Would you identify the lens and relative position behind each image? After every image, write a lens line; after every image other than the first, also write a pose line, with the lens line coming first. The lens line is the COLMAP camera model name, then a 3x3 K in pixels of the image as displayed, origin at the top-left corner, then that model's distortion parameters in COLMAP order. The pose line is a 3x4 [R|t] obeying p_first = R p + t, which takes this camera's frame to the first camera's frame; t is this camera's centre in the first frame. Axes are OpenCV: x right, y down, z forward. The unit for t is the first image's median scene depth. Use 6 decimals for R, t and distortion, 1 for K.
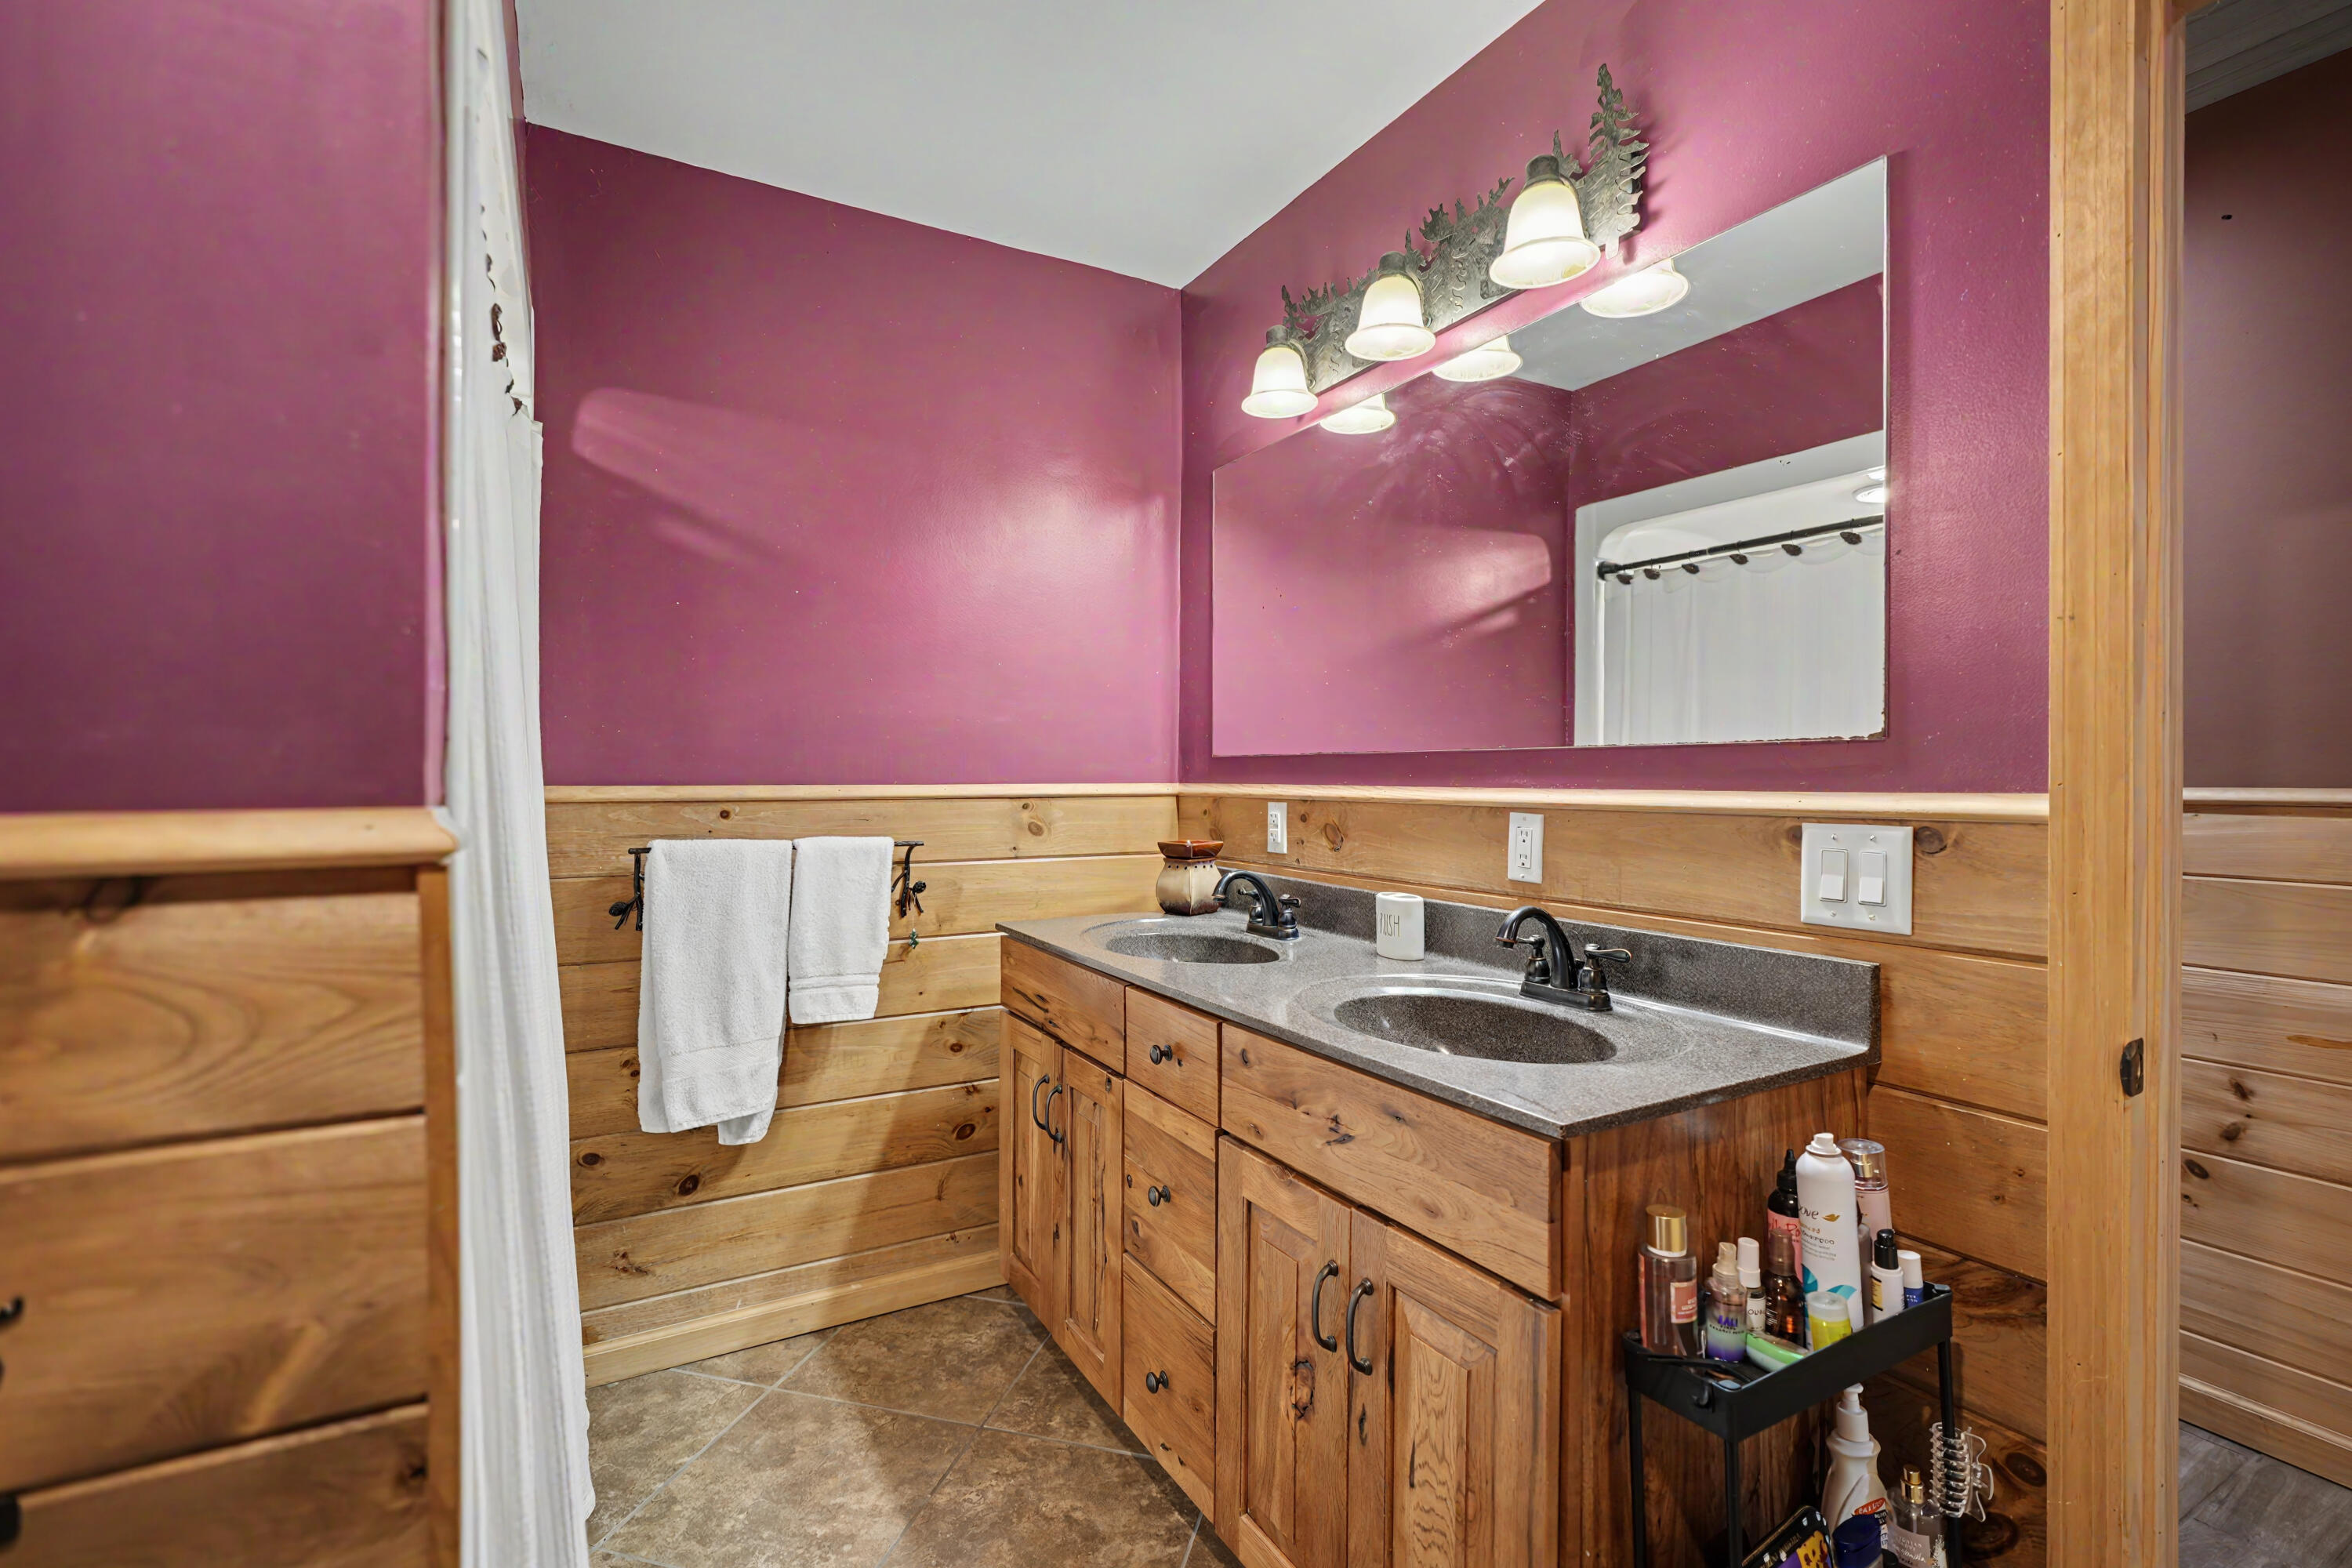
lens RADIAL K [[1078.5, 0, 1161.5], [0, 1078.5, 769.5], [0, 0, 1]] dist [-0.010667, 0.004106]
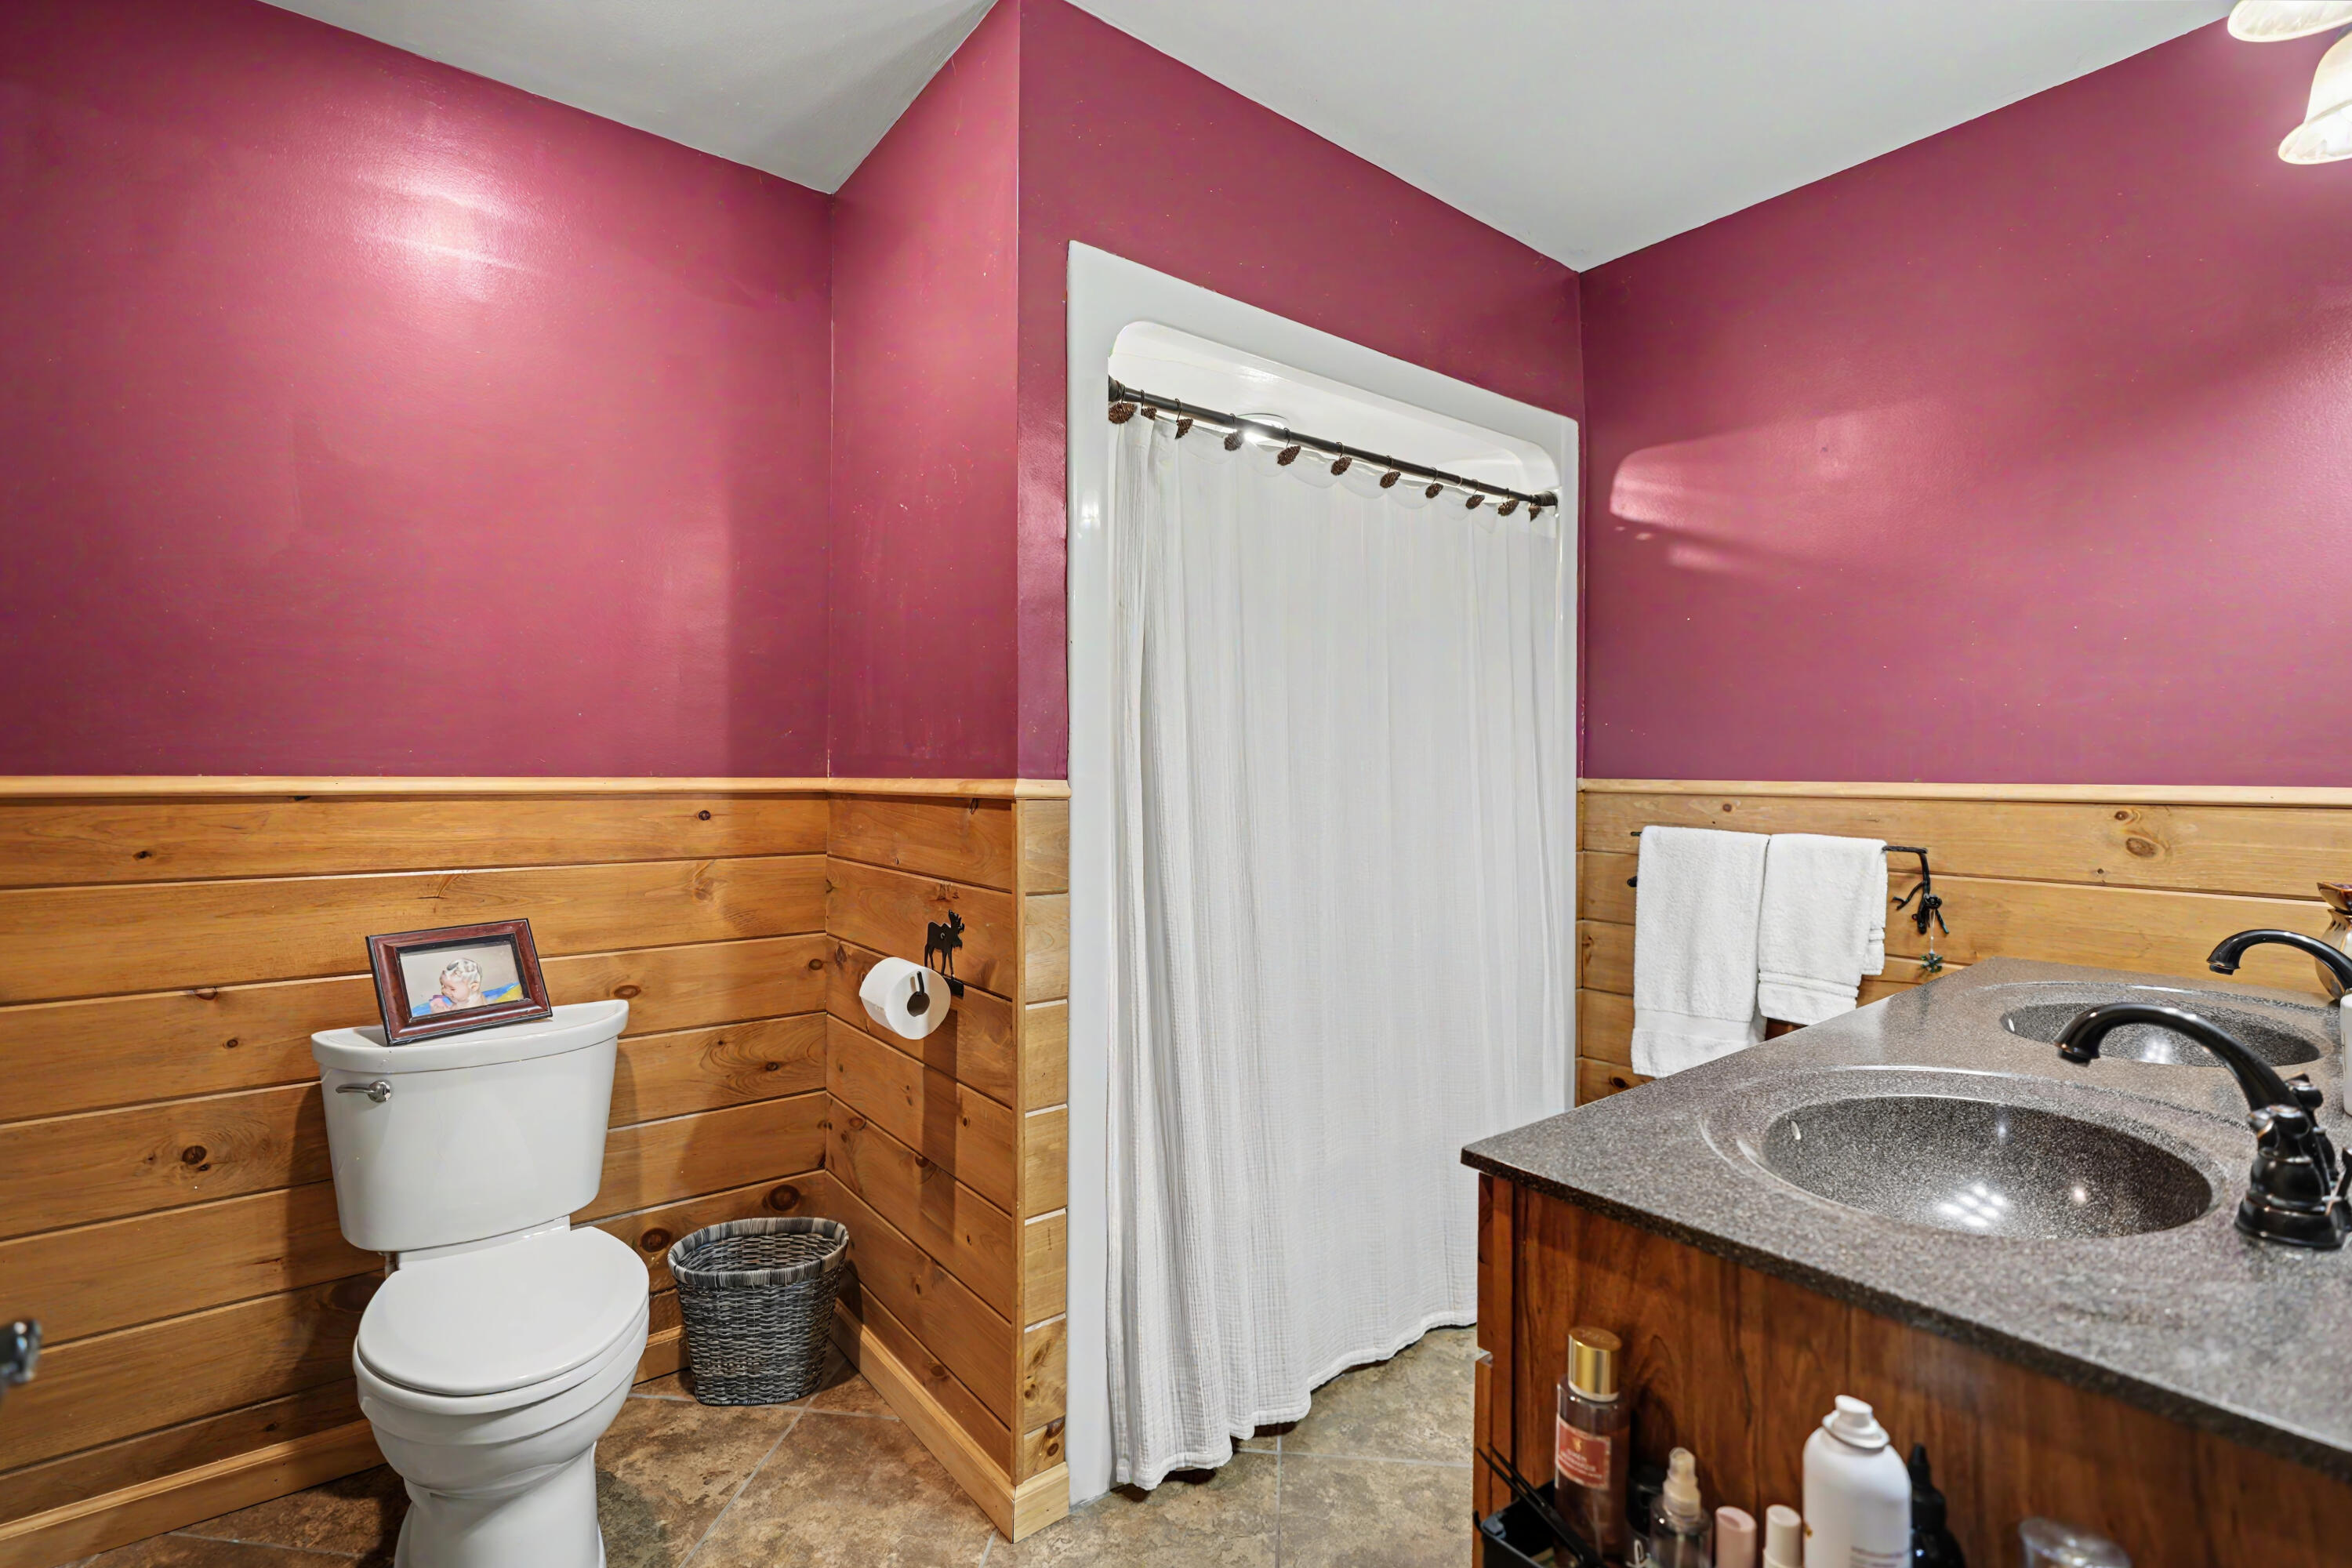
lens RADIAL K [[1078.5, 0, 1161.5], [0, 1078.5, 769.5], [0, 0, 1]] dist [-0.010667, 0.004106]
pose [[0.105783, -0.000839, -0.994389, 0.610918], [-0.001691, 0.999998, -0.001024, 0.005639], [0.994388, 0.001790, 0.105781, 0.322681]]
